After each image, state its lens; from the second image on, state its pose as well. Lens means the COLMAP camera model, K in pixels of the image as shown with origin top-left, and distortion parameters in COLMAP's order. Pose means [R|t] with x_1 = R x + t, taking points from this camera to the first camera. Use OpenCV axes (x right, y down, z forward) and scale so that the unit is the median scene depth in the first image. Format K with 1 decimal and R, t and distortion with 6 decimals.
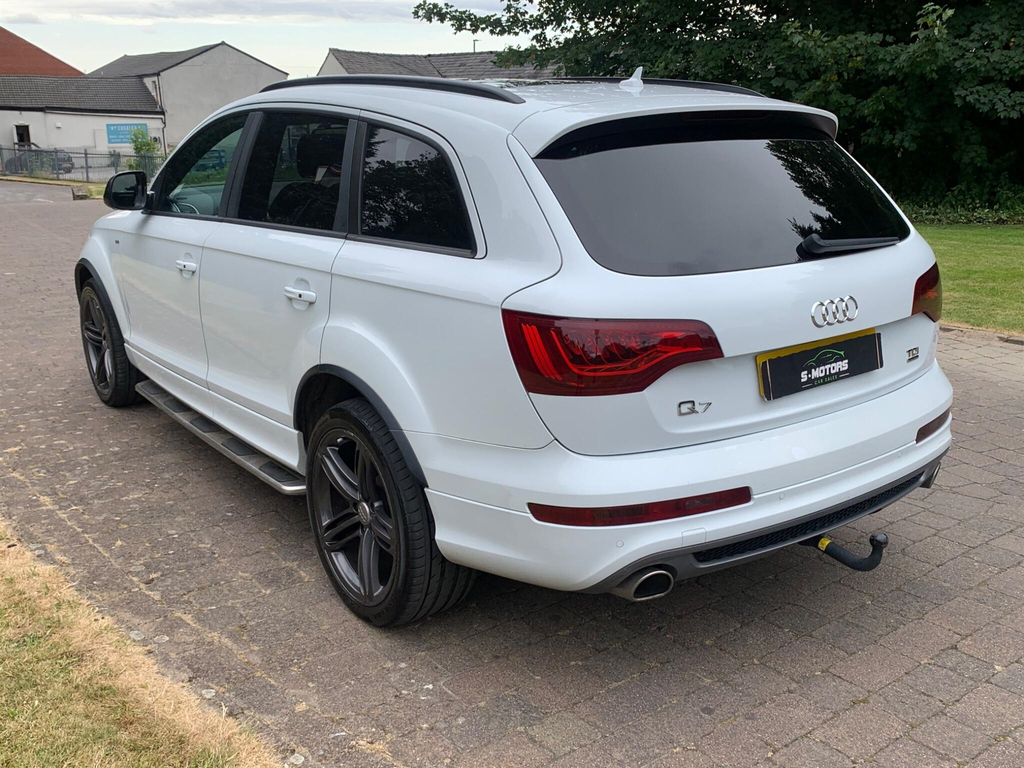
lens RADIAL K [[986.2, 0, 508.9], [0, 986.2, 386.5], [0, 0, 1]] dist [0.035196, 0.000000]
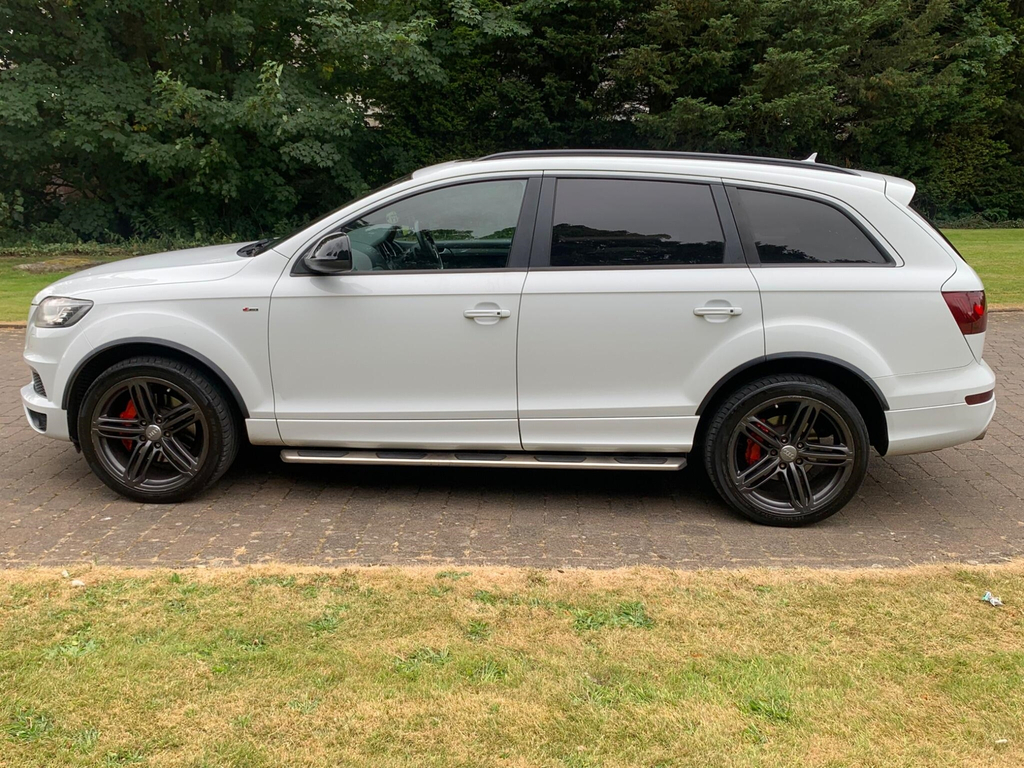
lens RADIAL K [[986.2, 0, 514.0], [0, 986.2, 385.3], [0, 0, 1]] dist [0.035196, 0.000000]
pose [[0.631532, -0.159507, 0.758766, -1.625424], [0.189559, 0.980676, 0.048383, -0.127165], [-0.751821, 0.113276, 0.649564, 0.379751]]
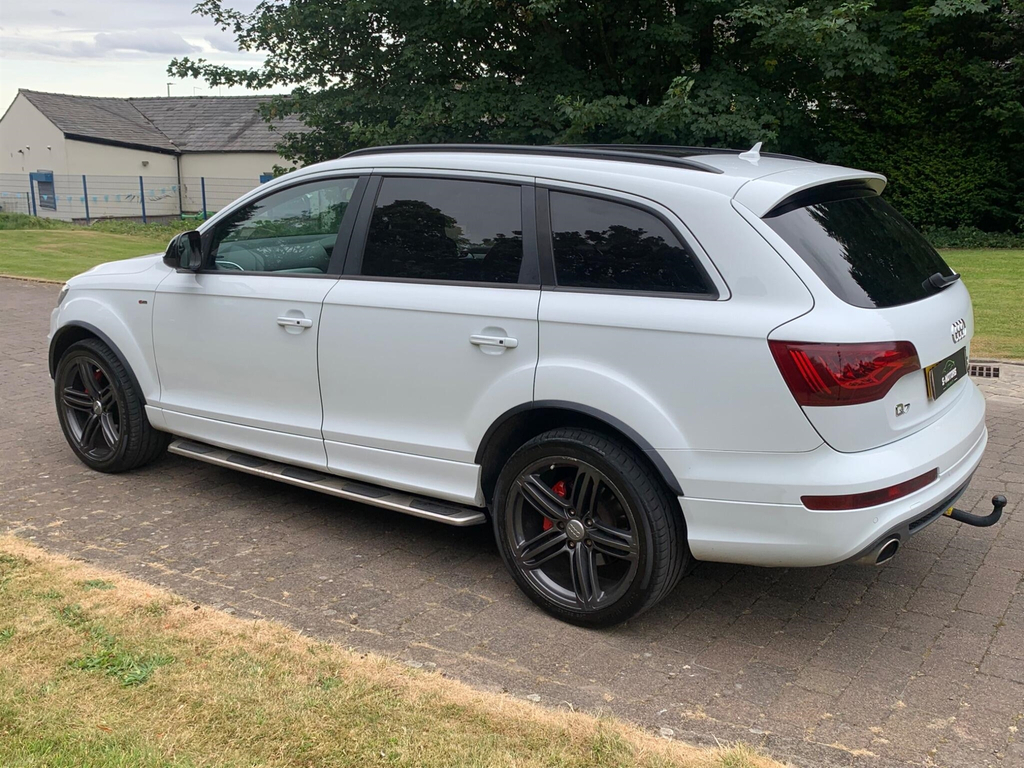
lens RADIAL K [[986.2, 0, 506.3], [0, 986.2, 389.0], [0, 0, 1]] dist [0.035196, 0.000000]
pose [[0.948688, -0.066935, 0.309049, -0.612943], [0.078826, 0.996546, -0.026137, -0.010284], [-0.306232, 0.049157, 0.950687, -0.064242]]
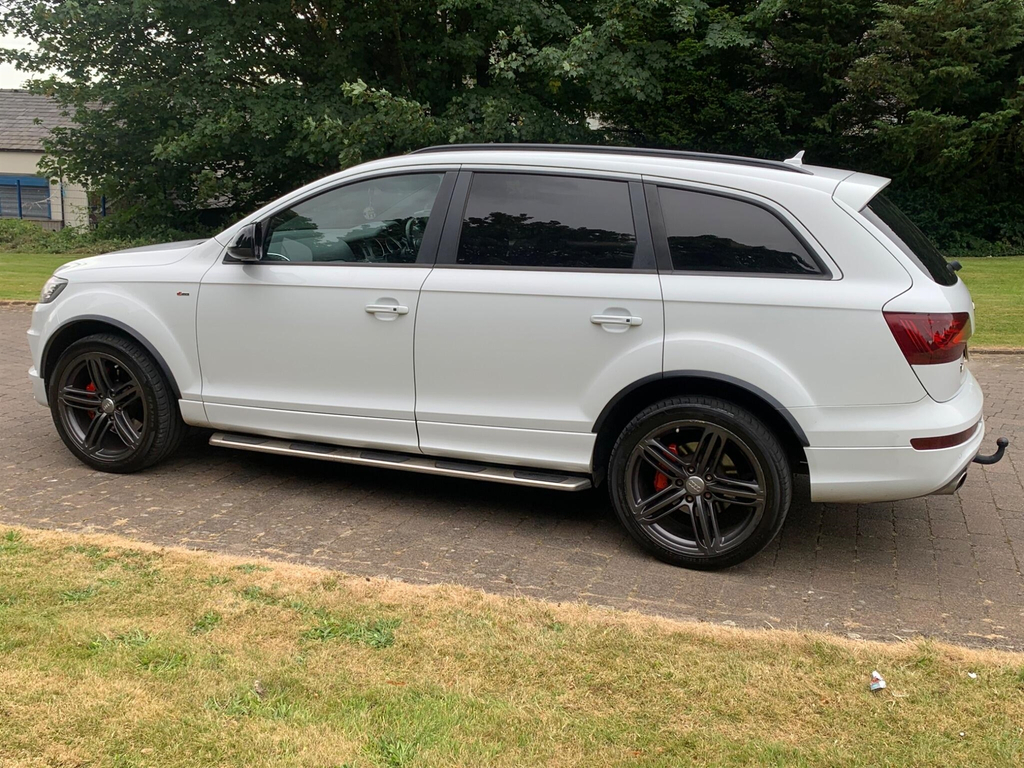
lens RADIAL K [[986.2, 0, 516.9], [0, 986.2, 378.9], [0, 0, 1]] dist [0.035196, 0.000000]
pose [[0.827255, -0.087323, 0.554998, -1.136249], [0.117202, 0.992936, -0.018469, -0.013521], [-0.549465, 0.080326, 0.831646, 0.051122]]
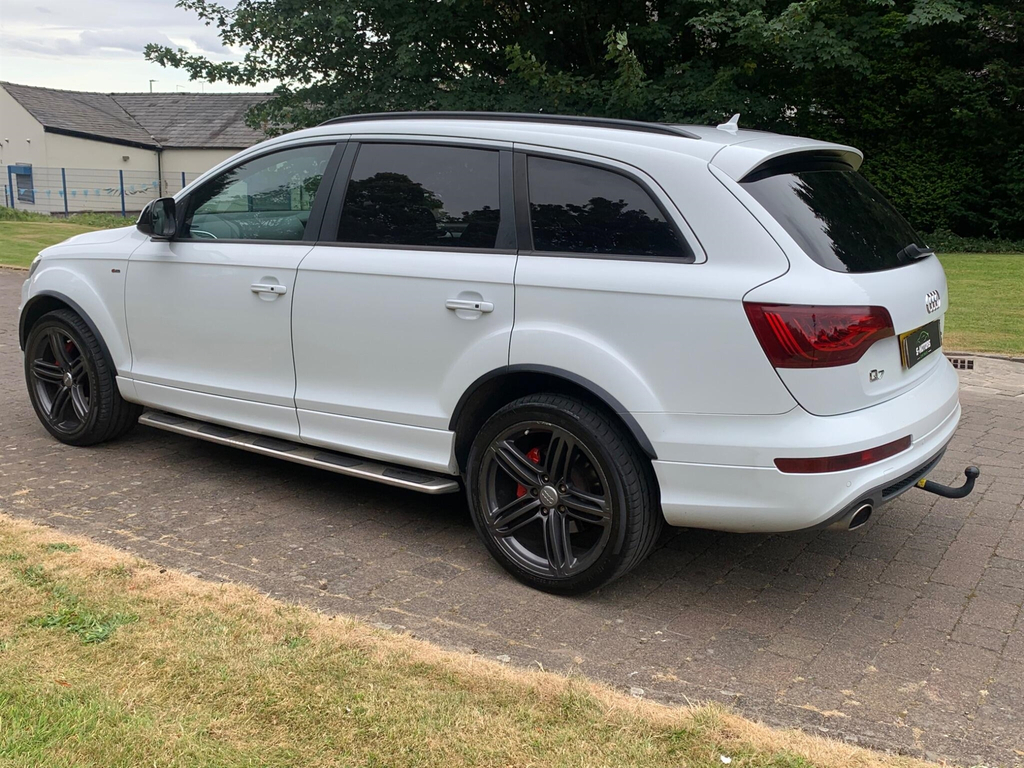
lens RADIAL K [[986.2, 0, 504.5], [0, 986.2, 375.1], [0, 0, 1]] dist [0.035196, 0.000000]
pose [[0.943519, -0.048781, 0.327708, -0.606979], [0.066305, 0.996893, -0.042509, 0.038500], [-0.324616, 0.061837, 0.943822, -0.055173]]
